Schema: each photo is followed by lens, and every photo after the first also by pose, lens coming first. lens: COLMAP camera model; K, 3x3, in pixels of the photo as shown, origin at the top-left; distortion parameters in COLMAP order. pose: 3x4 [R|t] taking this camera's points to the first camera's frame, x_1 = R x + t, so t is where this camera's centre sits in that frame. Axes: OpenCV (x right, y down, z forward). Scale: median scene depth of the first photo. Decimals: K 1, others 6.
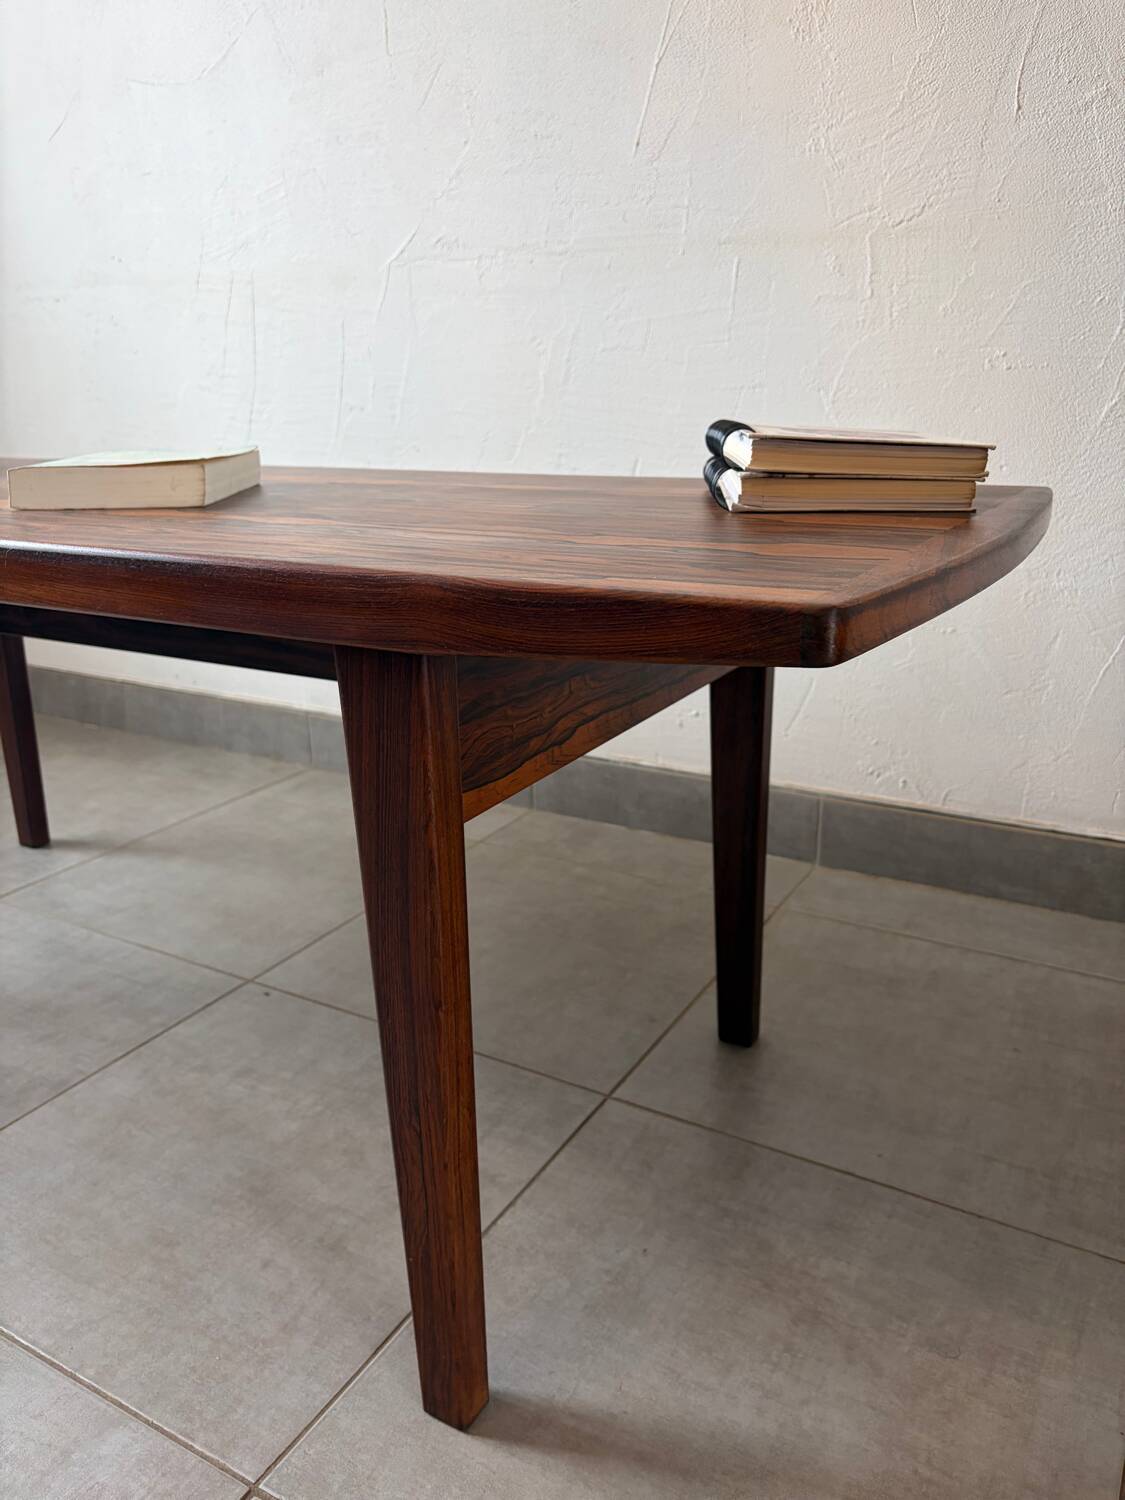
lens RADIAL K [[1142.6, 0, 565.2], [0, 1142.6, 753.4], [0, 0, 1]] dist [0.045626, -0.057554]
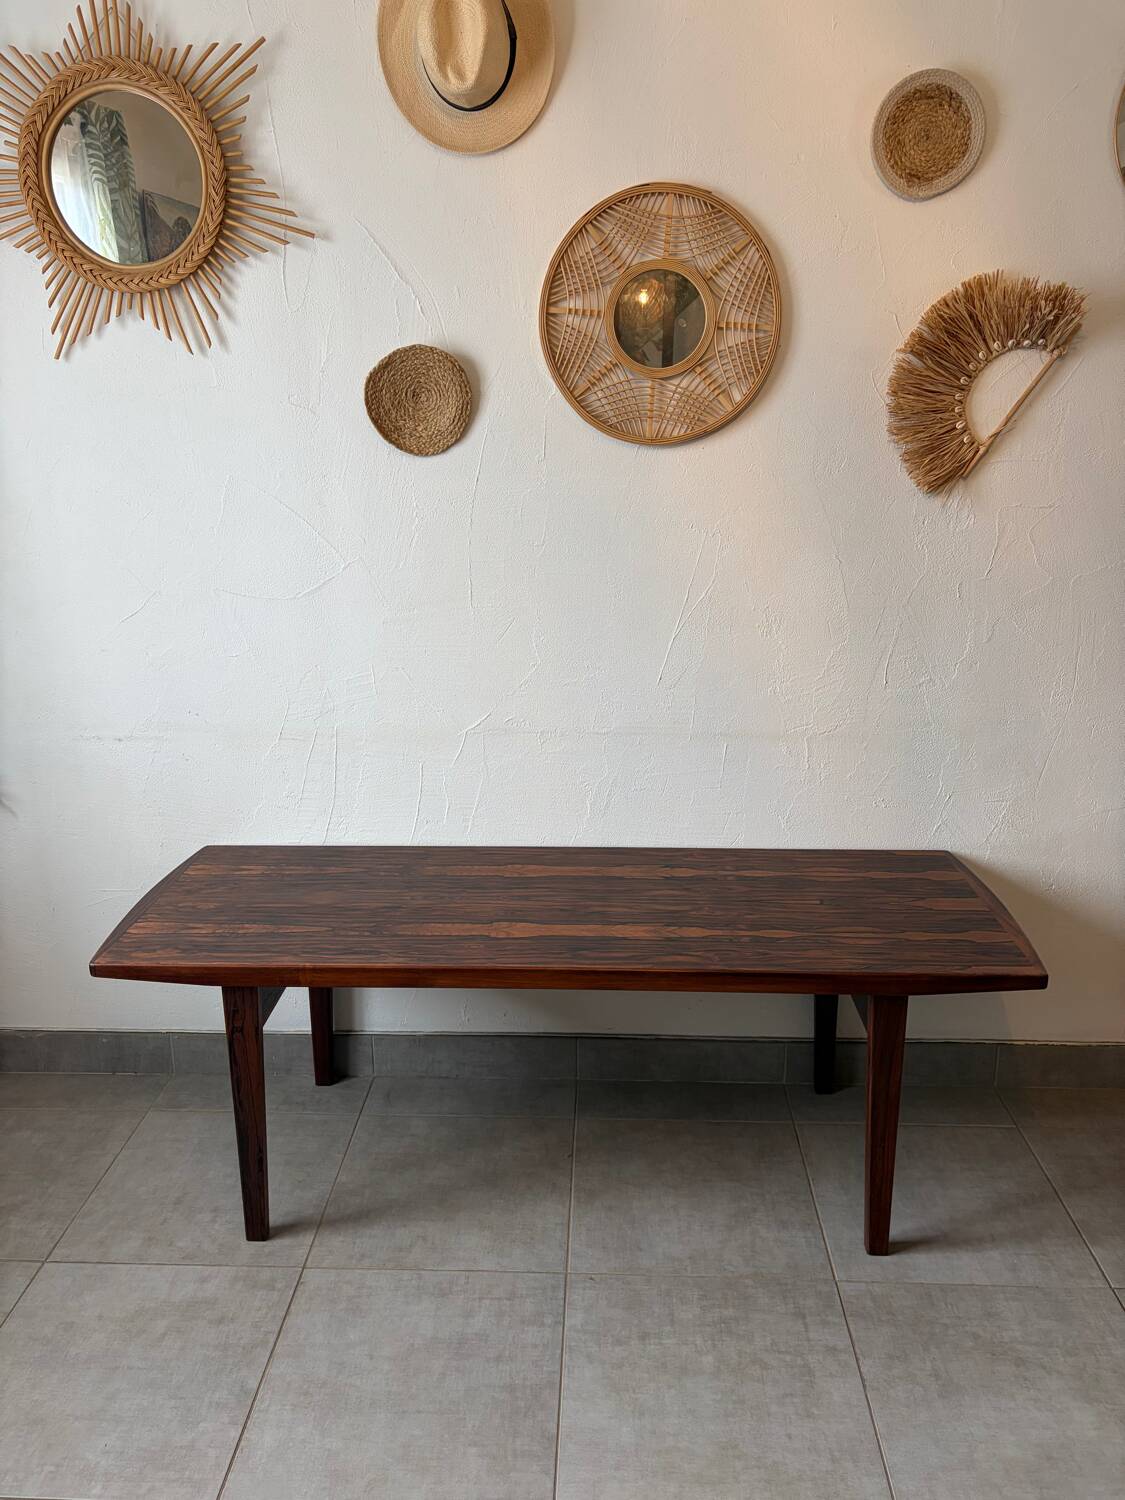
lens RADIAL K [[1132.5, 0, 562.5], [0, 1132.5, 750.0], [0, 0, 1]] dist [0.056329, -0.060430]
pose [[0.886126, -0.117641, 0.448264, -1.228980], [0.137695, 0.990399, -0.012276, -0.660739], [-0.442516, 0.072602, 0.893817, -0.566039]]
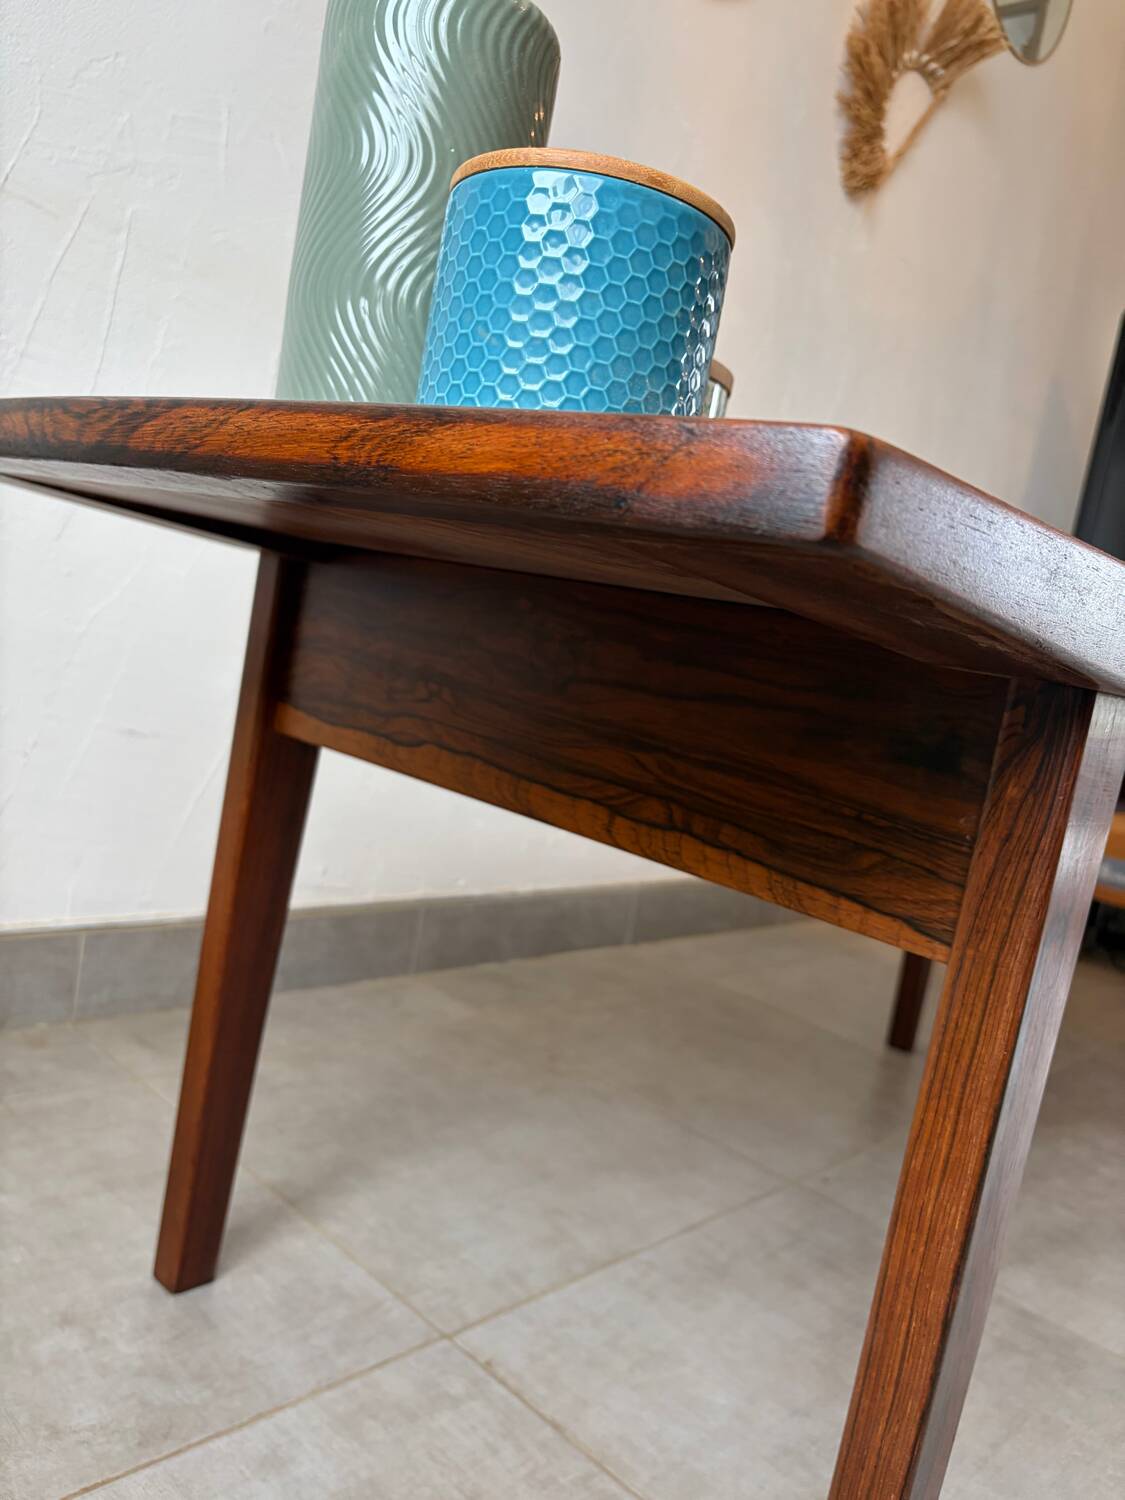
lens RADIAL K [[1156.3, 0, 557.0], [0, 1156.3, 758.7], [0, 0, 1]] dist [0.009304, 0.001460]
pose [[0.229532, -0.058614, 0.971534, -1.616549], [0.123269, 0.991898, 0.030719, -0.241670], [-0.965463, 0.112709, 0.234898, 1.302289]]
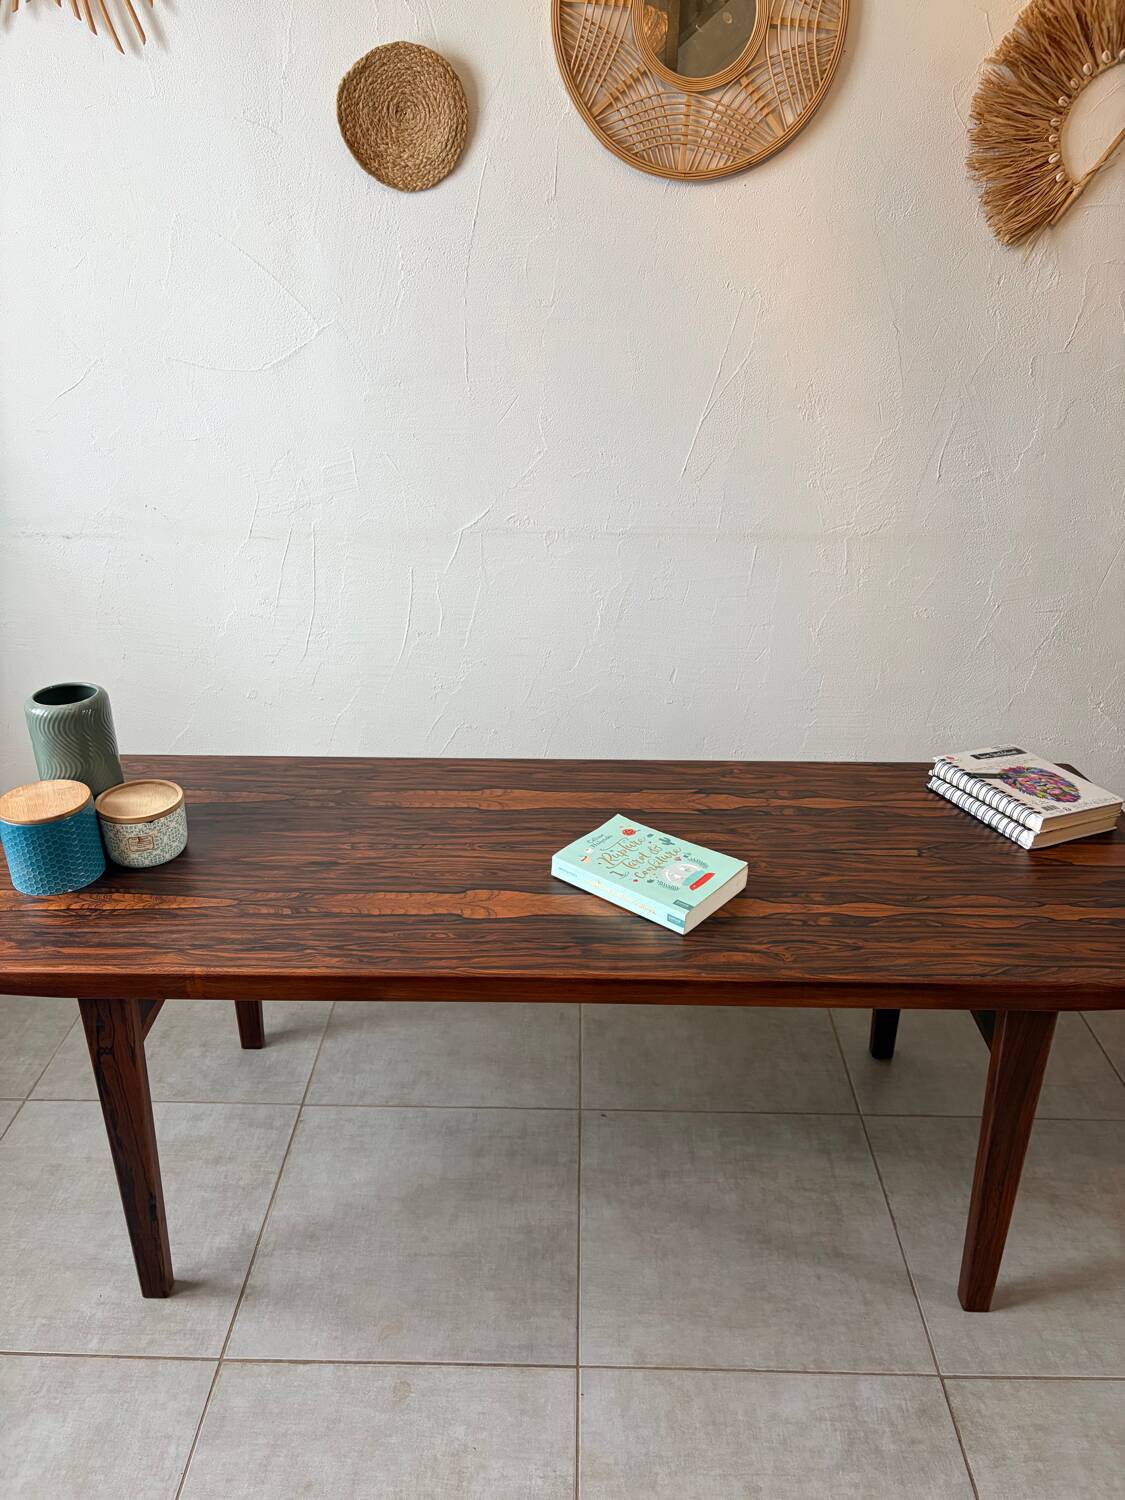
lens RADIAL K [[1134.3, 0, 558.7], [0, 1134.3, 755.9], [0, 0, 1]] dist [0.057256, -0.063299]
pose [[0.876459, -0.193002, 0.441101, -1.188804], [0.133161, 0.977575, 0.163145, -0.670559], [-0.462696, -0.084252, 0.882504, -0.316822]]
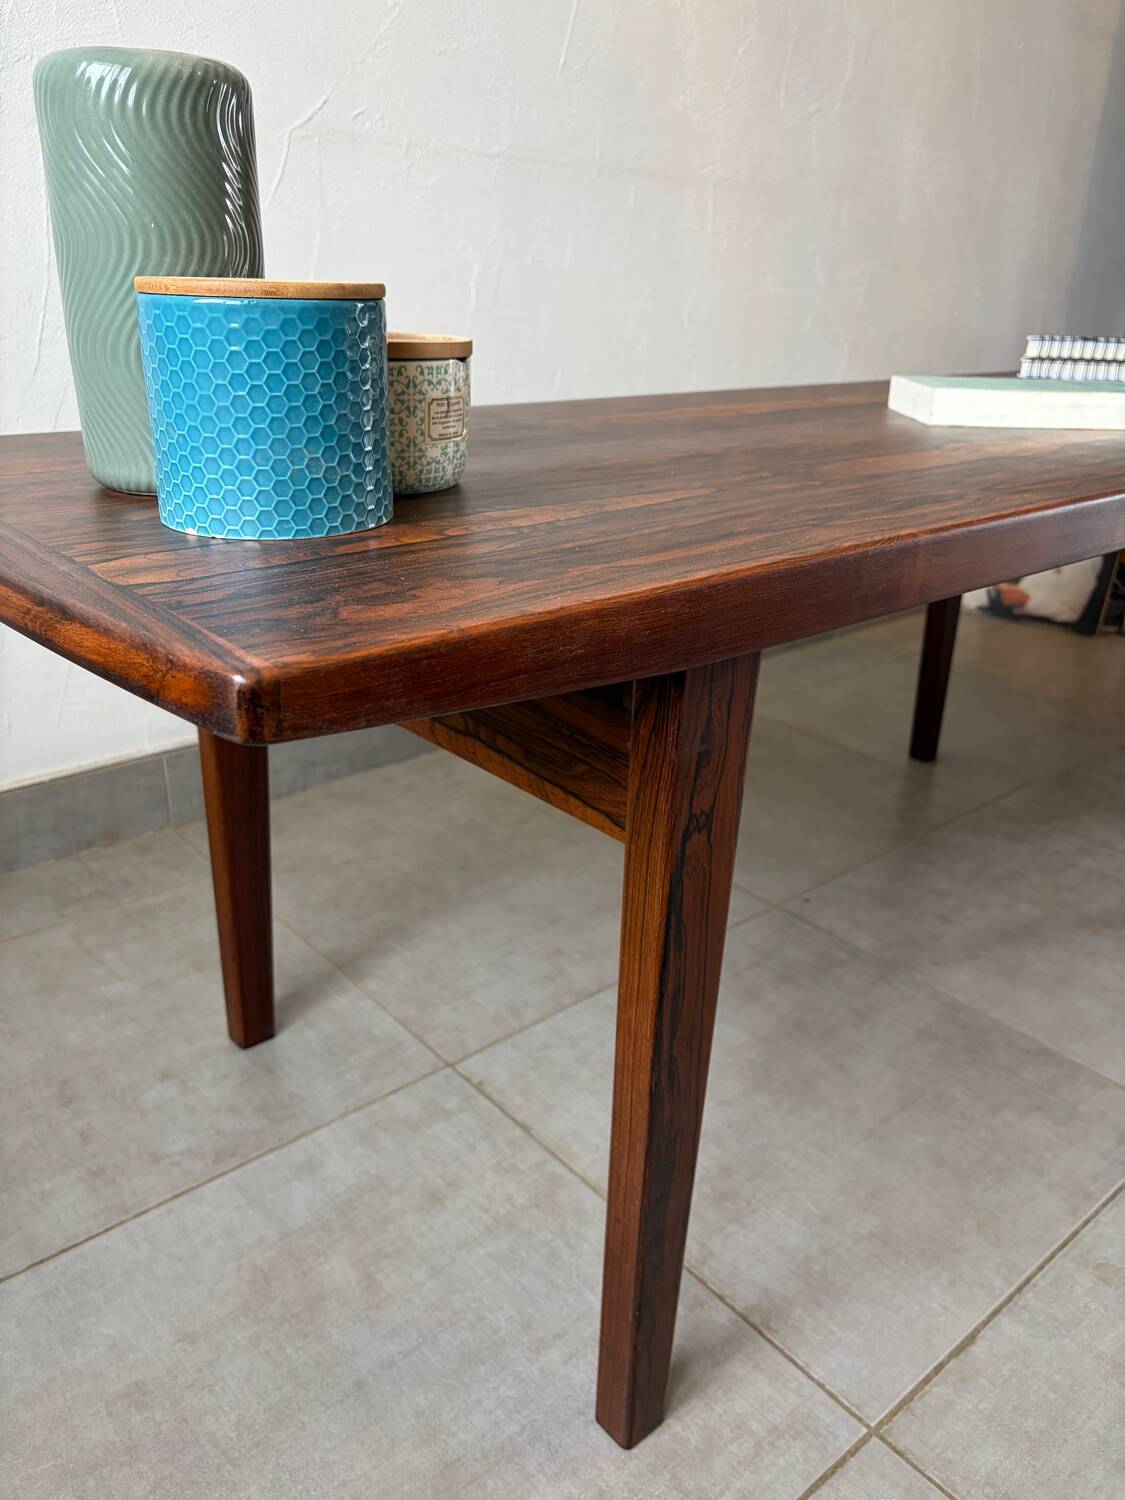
lens RADIAL K [[1142.8, 0, 555.5], [0, 1142.8, 749.9], [0, 0, 1]] dist [0.053164, -0.073690]
pose [[0.336057, -0.340083, 0.878299, -1.661057], [0.261182, 0.929610, 0.260017, -0.346214], [-0.904903, 0.142016, 0.401226, 1.047341]]
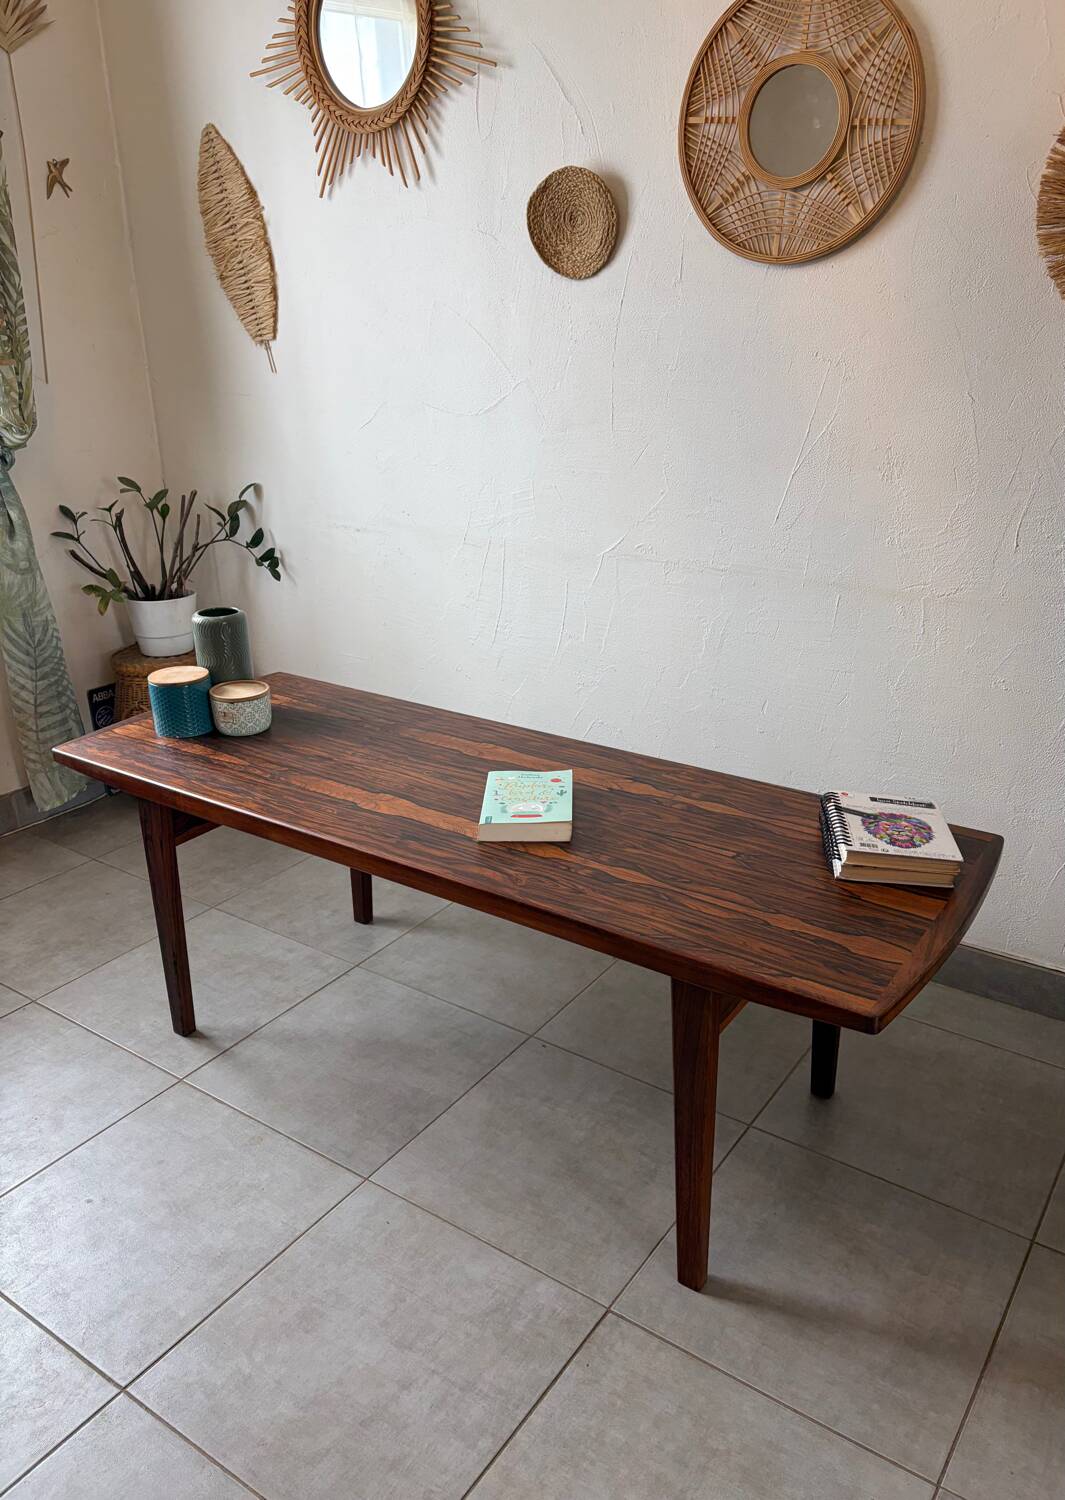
lens RADIAL K [[1131.6, 0, 555.7], [0, 1131.6, 754.7], [0, 0, 1]] dist [0.058413, -0.061020]
pose [[0.997390, 0.032569, -0.064444, -0.200004], [-0.028339, 0.997450, 0.065502, -0.462880], [0.066413, -0.063505, 0.995769, -0.913150]]
